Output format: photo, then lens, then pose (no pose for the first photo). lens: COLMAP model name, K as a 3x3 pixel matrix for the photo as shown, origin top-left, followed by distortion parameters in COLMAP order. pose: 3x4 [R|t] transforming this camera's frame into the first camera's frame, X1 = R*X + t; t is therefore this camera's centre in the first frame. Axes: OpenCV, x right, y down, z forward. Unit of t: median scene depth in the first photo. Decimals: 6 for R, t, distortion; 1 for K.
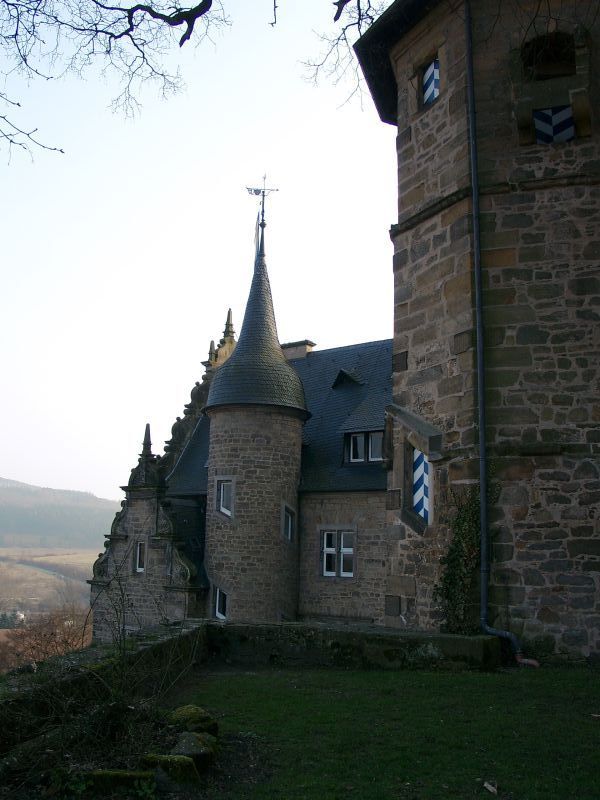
lens RADIAL K [[815.3, 0, 300.0], [0, 815.3, 400.0], [0, 0, 1]] dist [-0.147791, 0.014393]
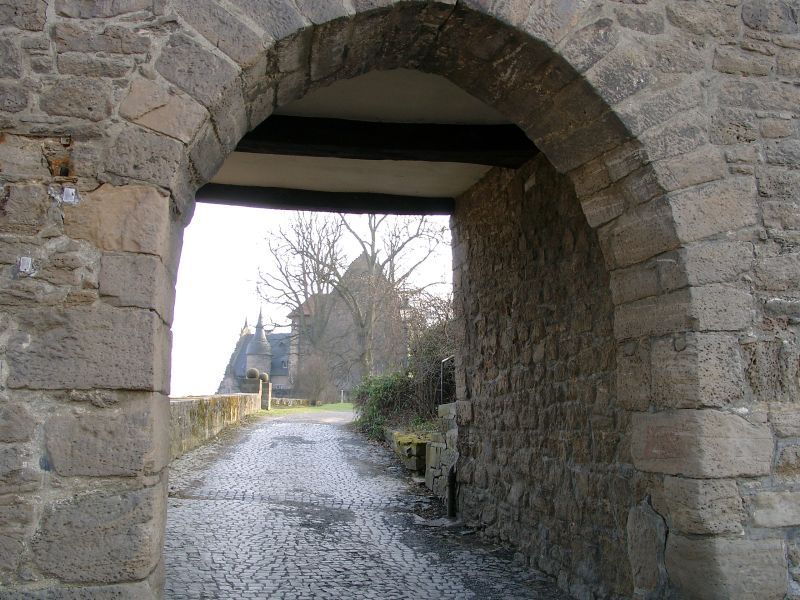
lens RADIAL K [[815.3, 0, 400.0], [0, 815.3, 300.0], [0, 0, 1]] dist [-0.147791, 0.014393]
pose [[0.979524, 0.028570, 0.199292, -0.176375], [-0.035763, 0.998829, 0.032587, -0.401848], [-0.198128, -0.039047, 0.979398, -2.939455]]
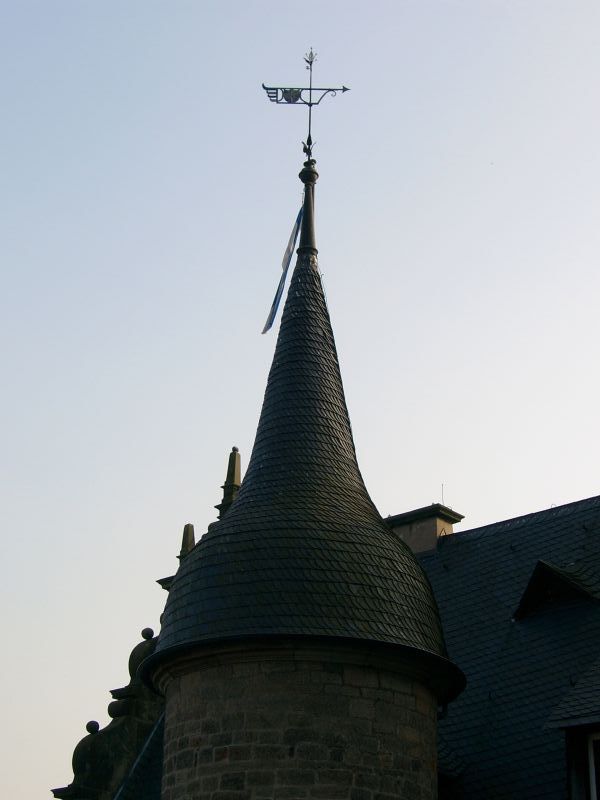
lens RADIAL K [[1610.0, 0, 300.0], [0, 1610.0, 400.0], [0, 0, 1]] dist [0.013864, 0.152636]
pose [[0.997422, -0.036271, -0.061921, -0.008240], [0.020905, 0.972299, -0.232806, 0.061158], [0.068650, 0.230911, 0.970550, 0.328502]]
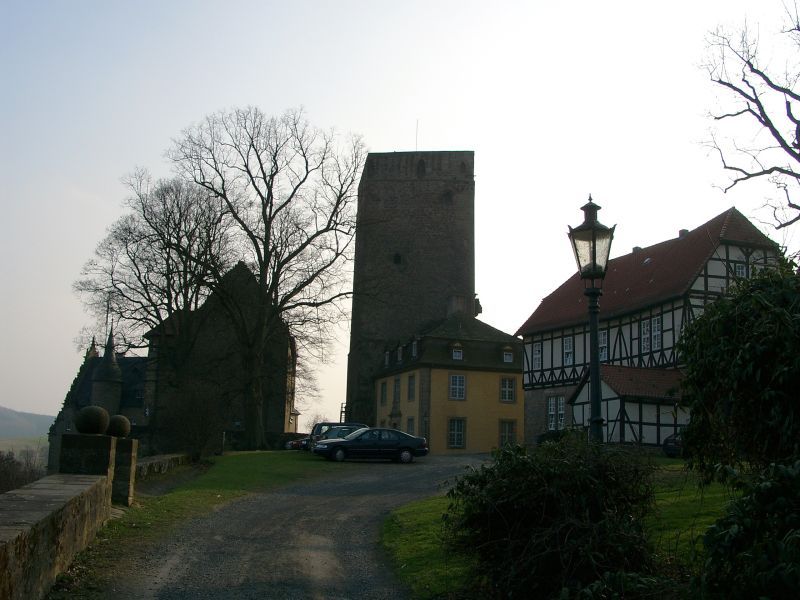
lens RADIAL K [[815.3, 0, 400.0], [0, 815.3, 300.0], [0, 0, 1]] dist [-0.147791, 0.014393]
pose [[0.927934, 0.075003, 0.365120, -0.159421], [-0.073353, 0.997136, -0.018410, -0.334008], [-0.365455, -0.009699, 0.930778, -2.351070]]
